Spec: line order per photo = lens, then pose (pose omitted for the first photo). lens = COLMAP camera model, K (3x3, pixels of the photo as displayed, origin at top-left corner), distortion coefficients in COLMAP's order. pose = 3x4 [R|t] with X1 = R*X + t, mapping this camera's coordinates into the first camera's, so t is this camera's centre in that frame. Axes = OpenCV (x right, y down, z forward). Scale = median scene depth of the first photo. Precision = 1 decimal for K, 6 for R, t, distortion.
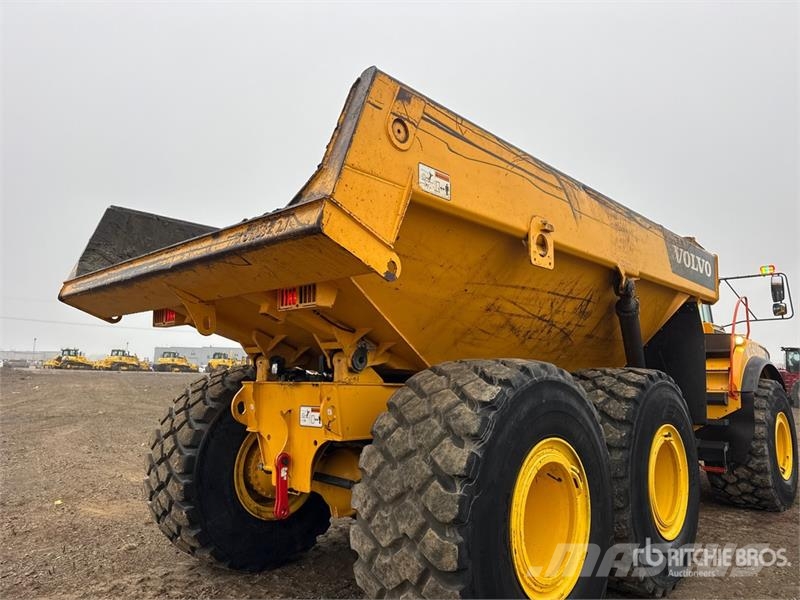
lens RADIAL K [[553.4, 0, 398.0], [0, 553.4, 302.2], [0, 0, 1]] dist [0.109620, -0.152128]
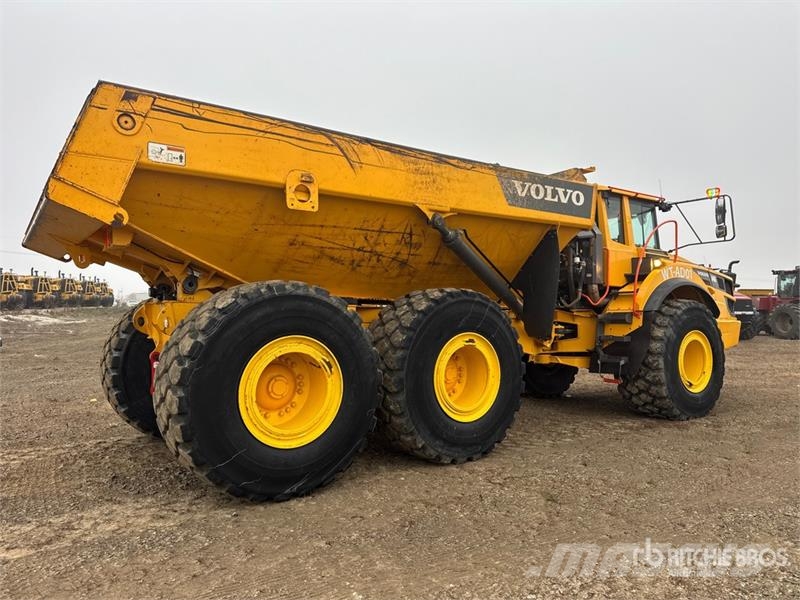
lens RADIAL K [[547.9, 0, 394.6], [0, 547.9, 306.2], [0, 0, 1]] dist [0.104976, -0.147052]
pose [[0.981510, -0.013909, -0.190905, 0.630647], [0.036729, 0.992509, 0.116523, 0.016362], [0.187855, -0.121381, 0.974668, -0.221740]]
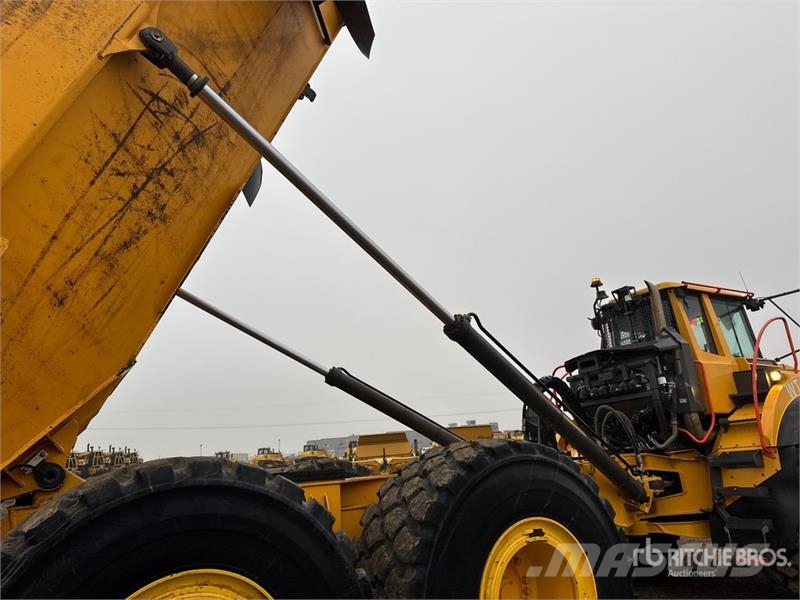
lens RADIAL K [[553.4, 0, 398.0], [0, 553.4, 302.2], [0, 0, 1]] dist [0.109620, -0.152128]
pose [[0.962394, -0.155047, -0.223064, 0.592994], [0.123790, 0.981219, -0.147937, 0.039301], [0.241812, 0.114761, 0.963513, 0.282063]]
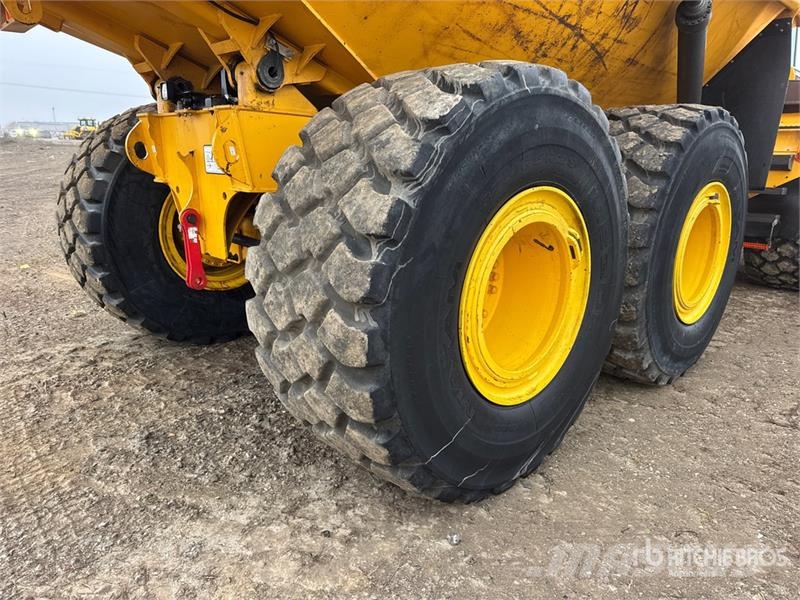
lens RADIAL K [[553.4, 0, 398.0], [0, 553.4, 302.2], [0, 0, 1]] dist [0.109620, -0.152128]
pose [[0.998611, 0.023664, -0.047072, 0.110585], [-0.004035, 0.925184, 0.379498, 0.095278], [0.052531, -0.378781, 0.923994, 0.262860]]
